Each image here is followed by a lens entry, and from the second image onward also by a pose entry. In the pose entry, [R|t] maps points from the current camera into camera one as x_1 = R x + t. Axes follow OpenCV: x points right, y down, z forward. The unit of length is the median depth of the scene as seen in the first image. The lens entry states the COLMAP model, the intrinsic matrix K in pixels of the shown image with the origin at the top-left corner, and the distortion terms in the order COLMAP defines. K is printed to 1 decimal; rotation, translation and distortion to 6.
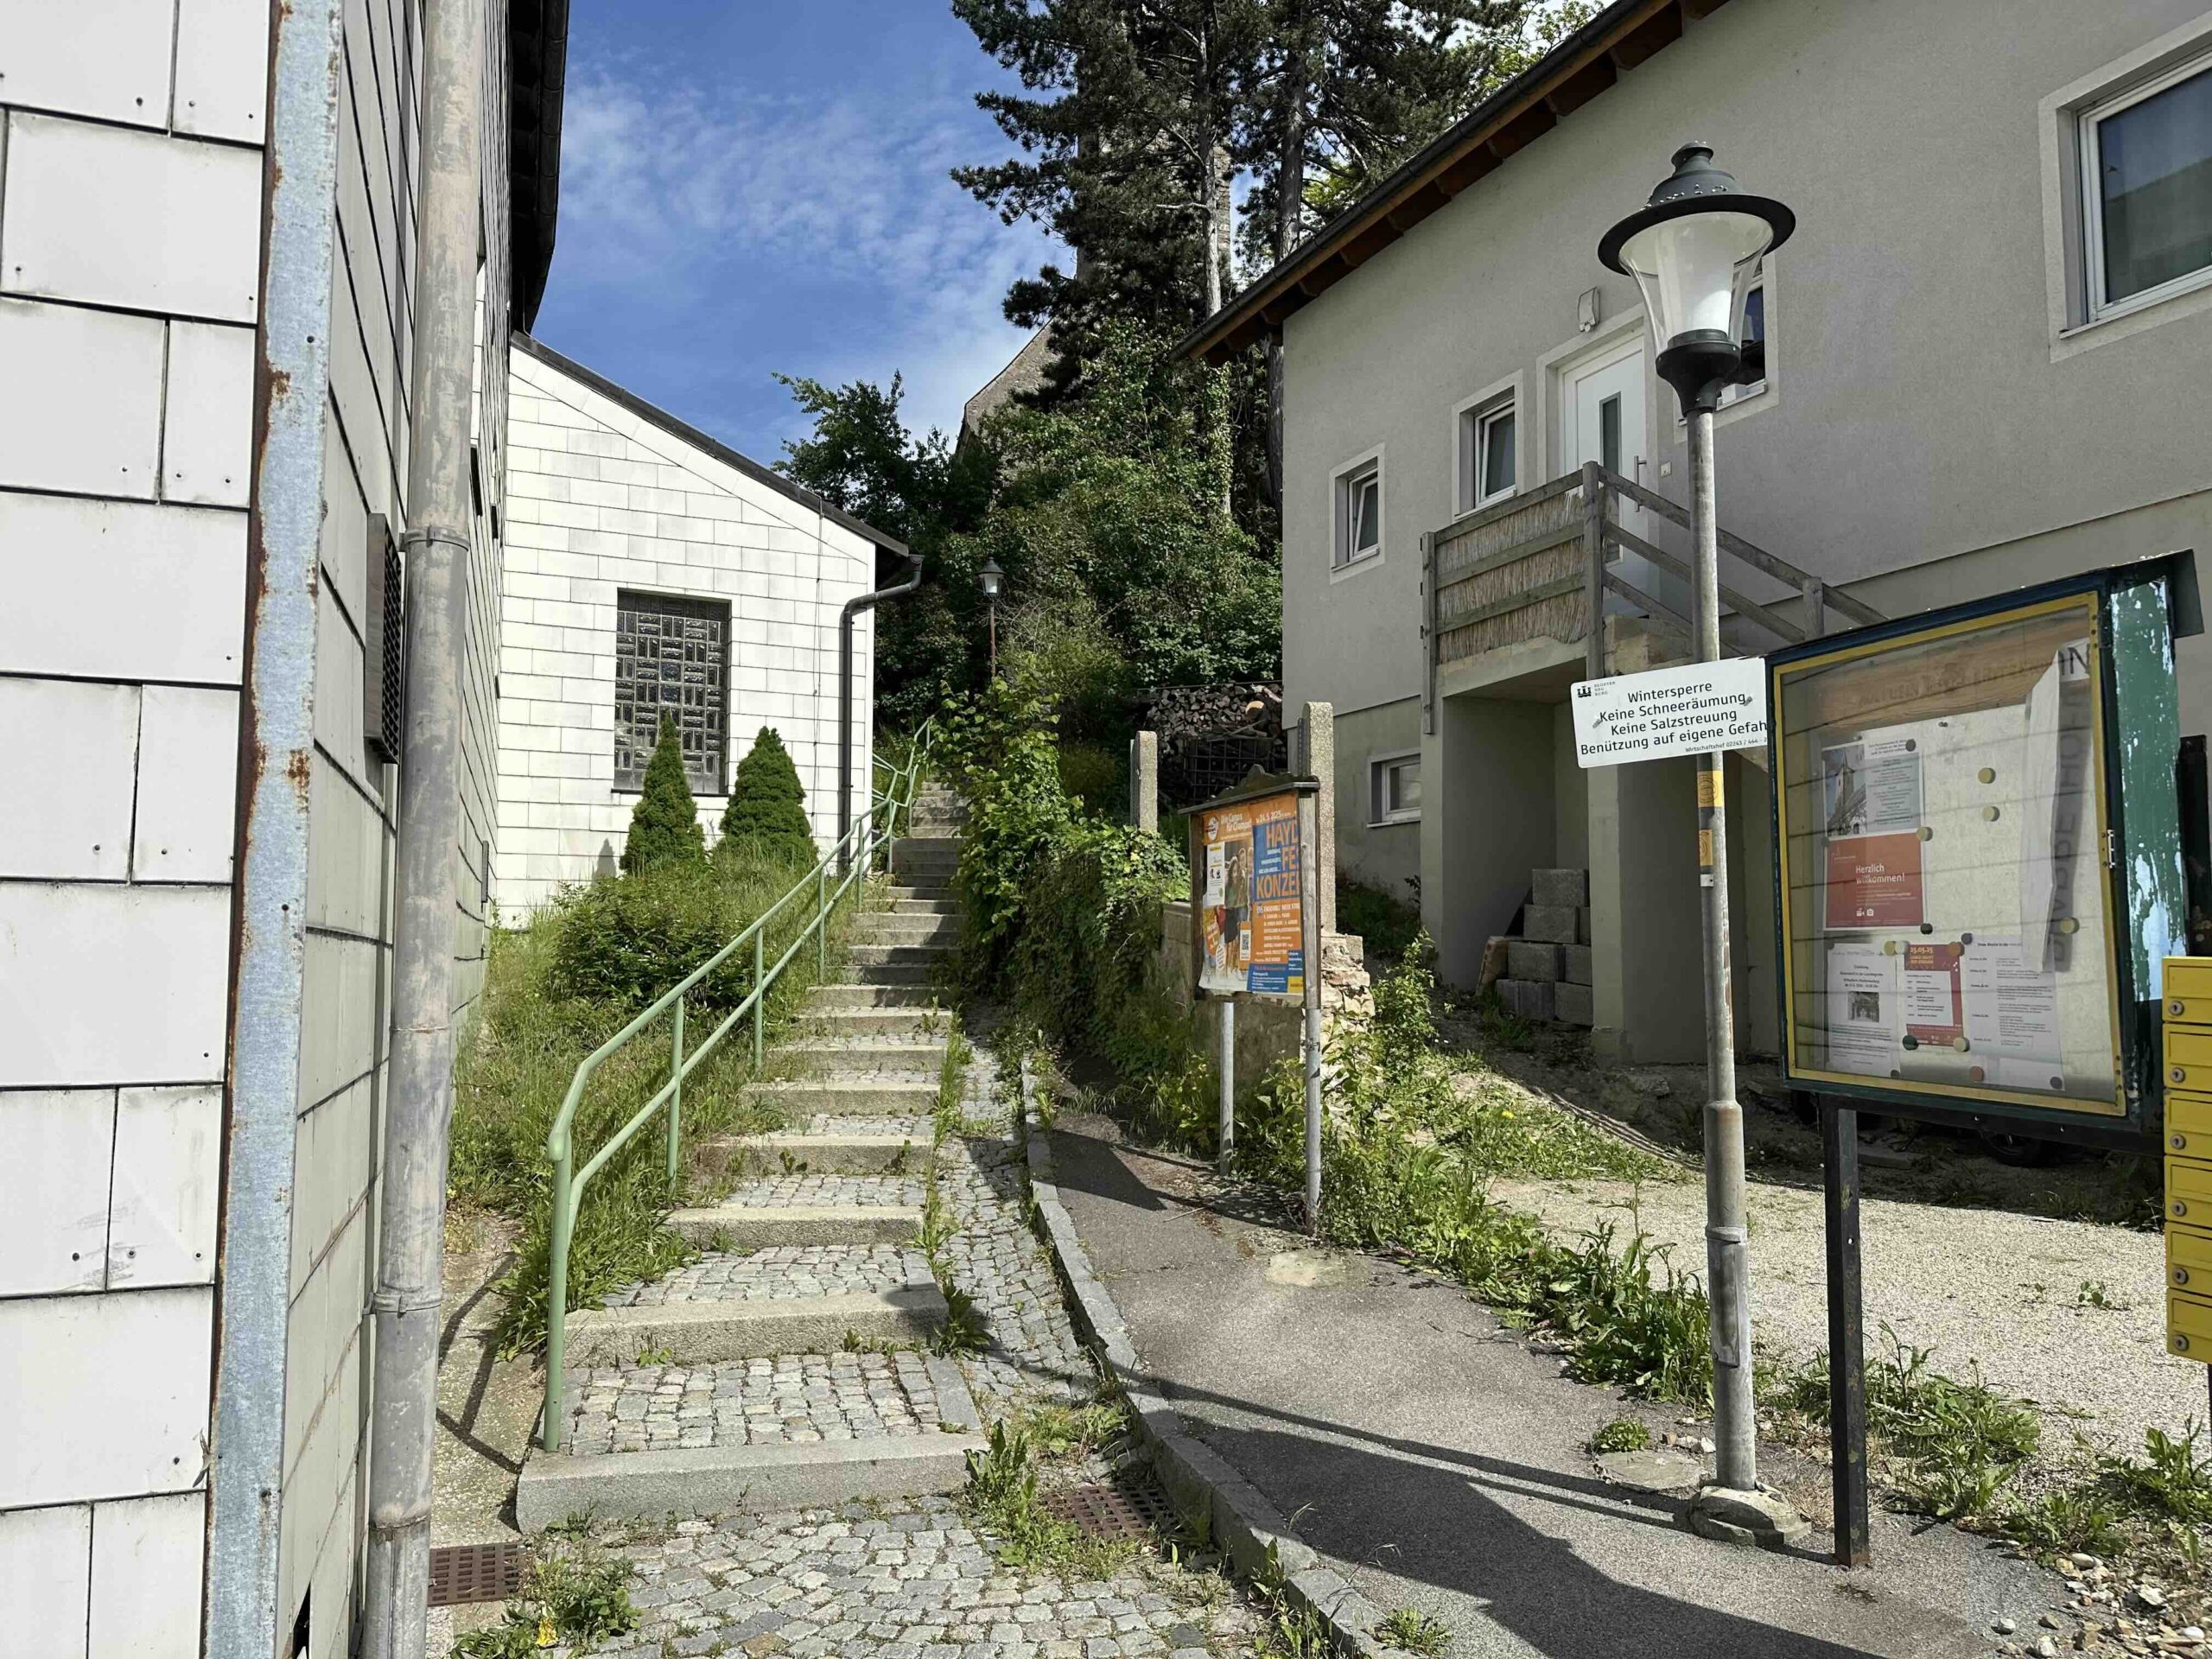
lens RADIAL K [[1544.4, 0, 1116.6], [0, 1544.4, 840.6], [0, 0, 1]] dist [-0.004273, -0.002260]
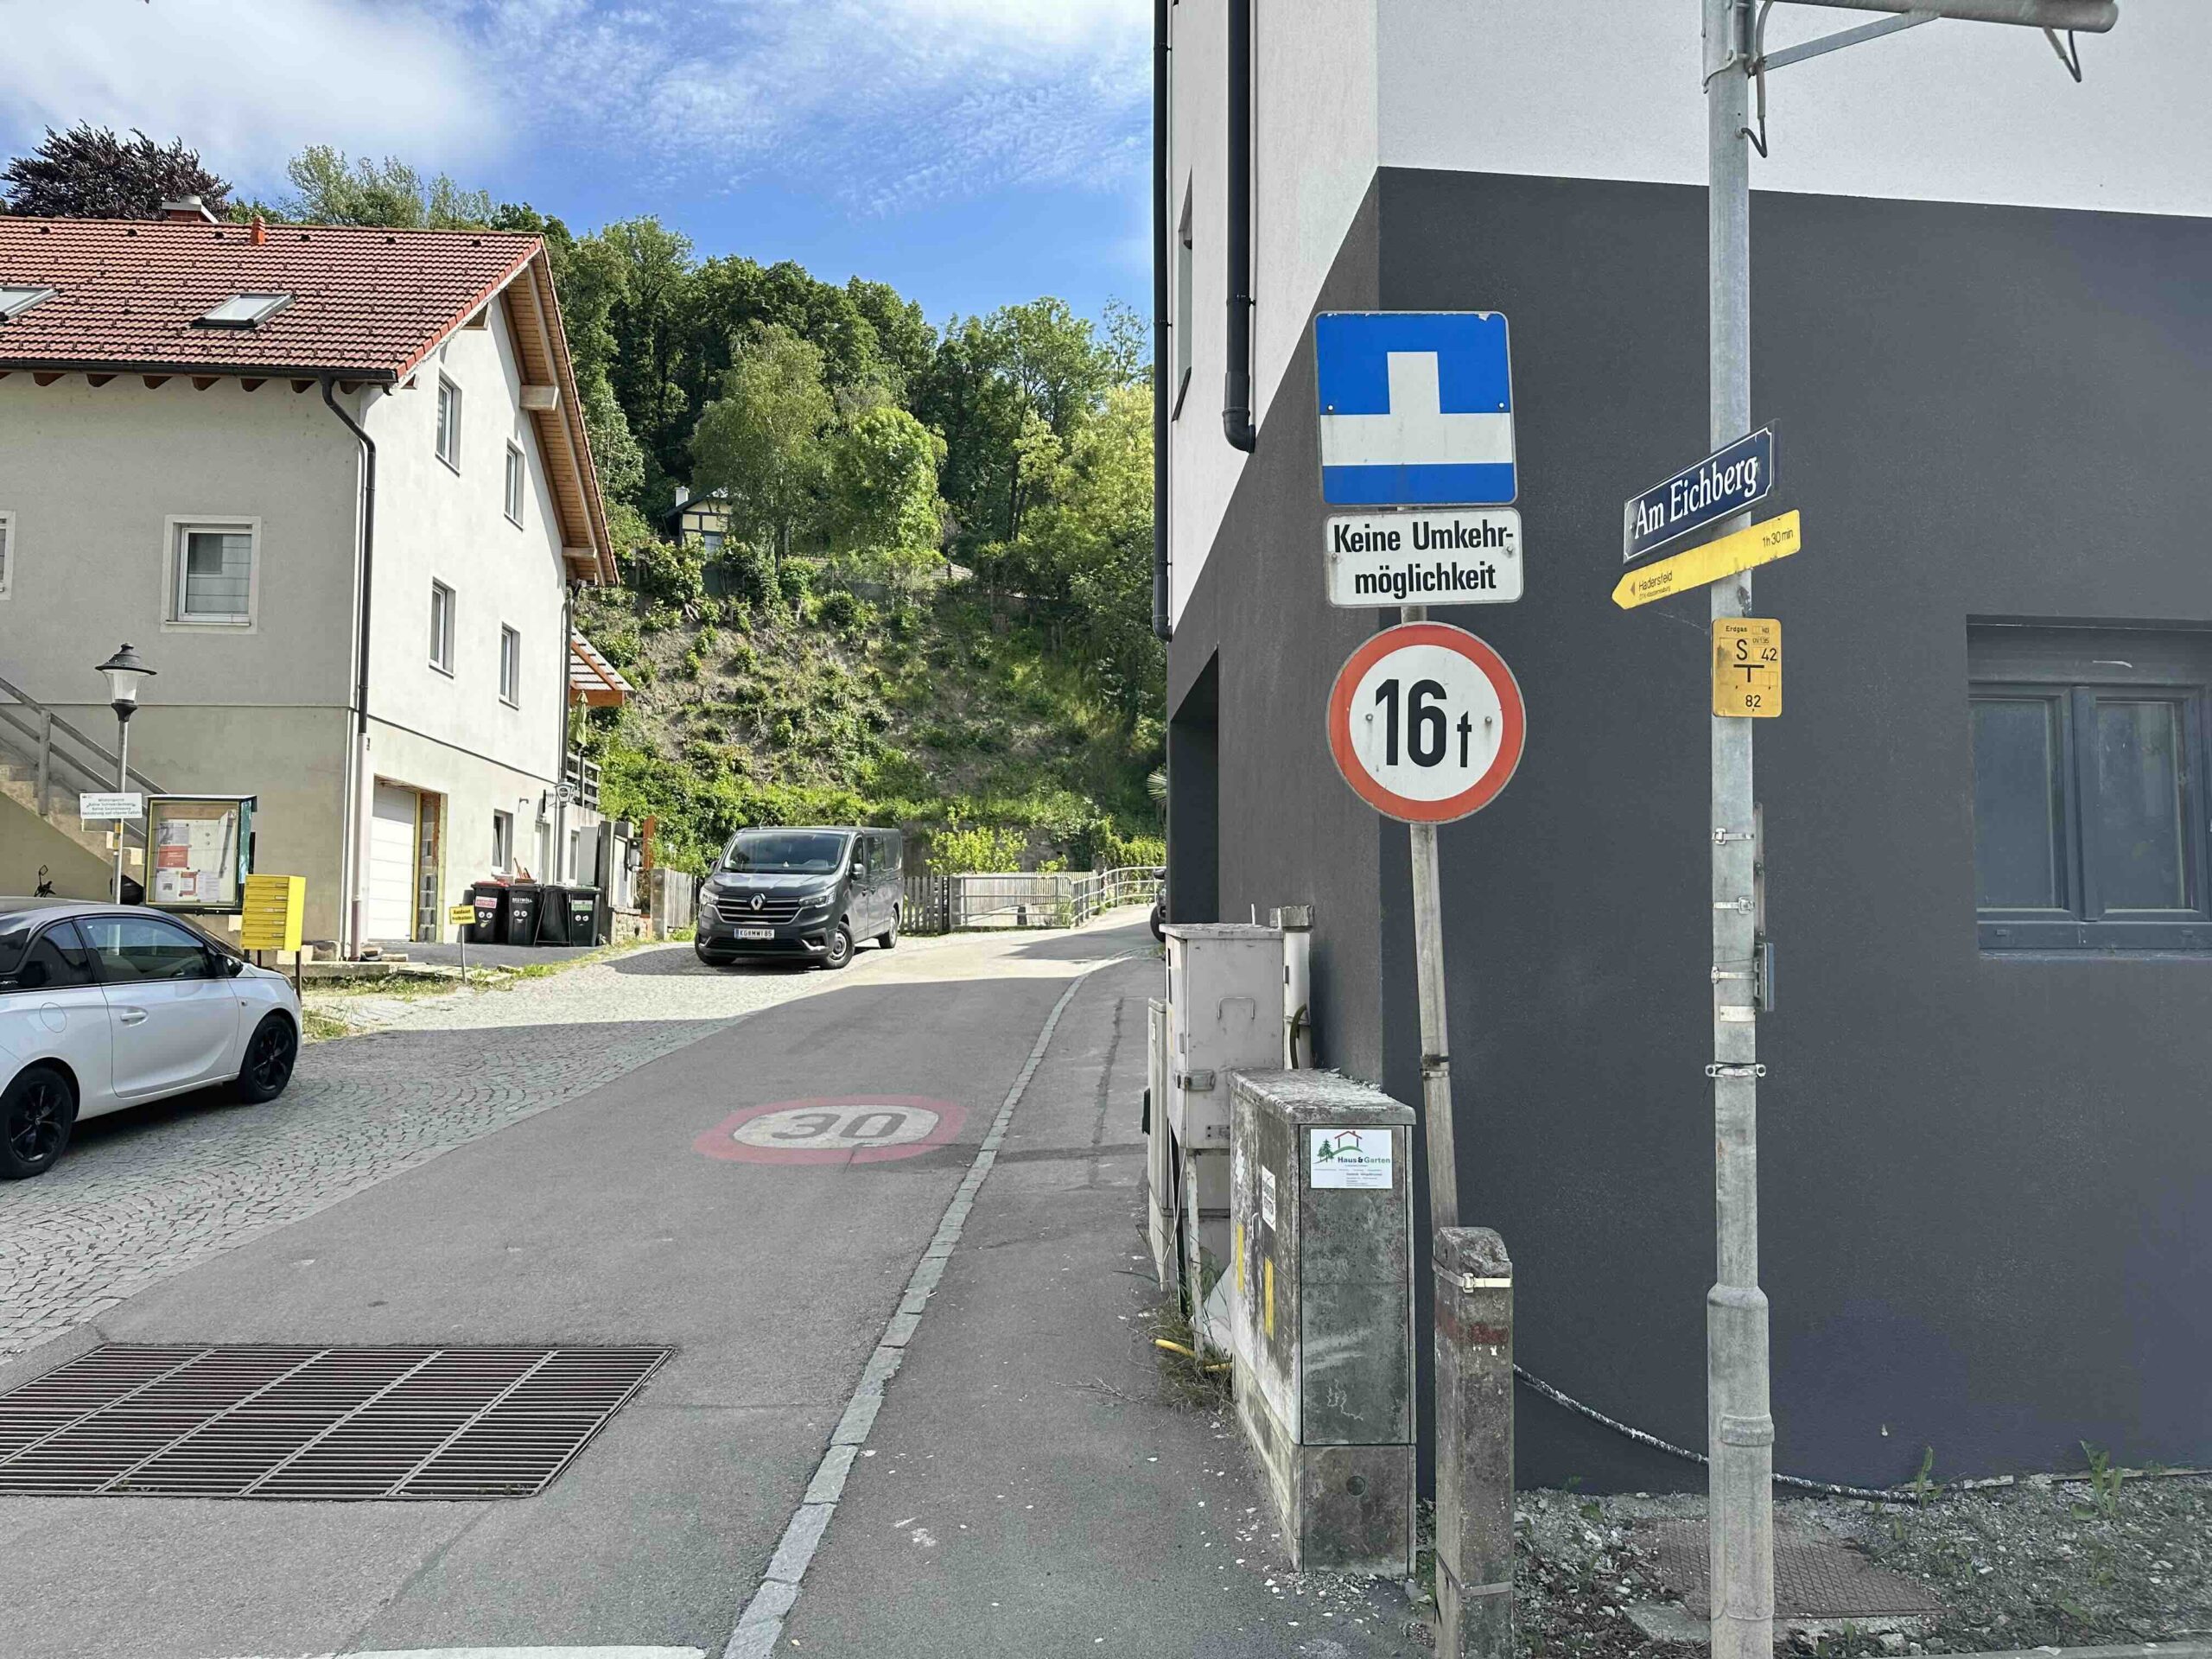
lens RADIAL K [[1544.4, 0, 1116.0], [0, 1544.4, 837.8], [0, 0, 1]] dist [-0.004273, -0.002260]
pose [[0.349348, 0.058613, 0.935158, -2.423771], [-0.070517, 0.996856, -0.036137, -0.051173], [-0.934336, -0.053320, 0.352382, -2.733402]]
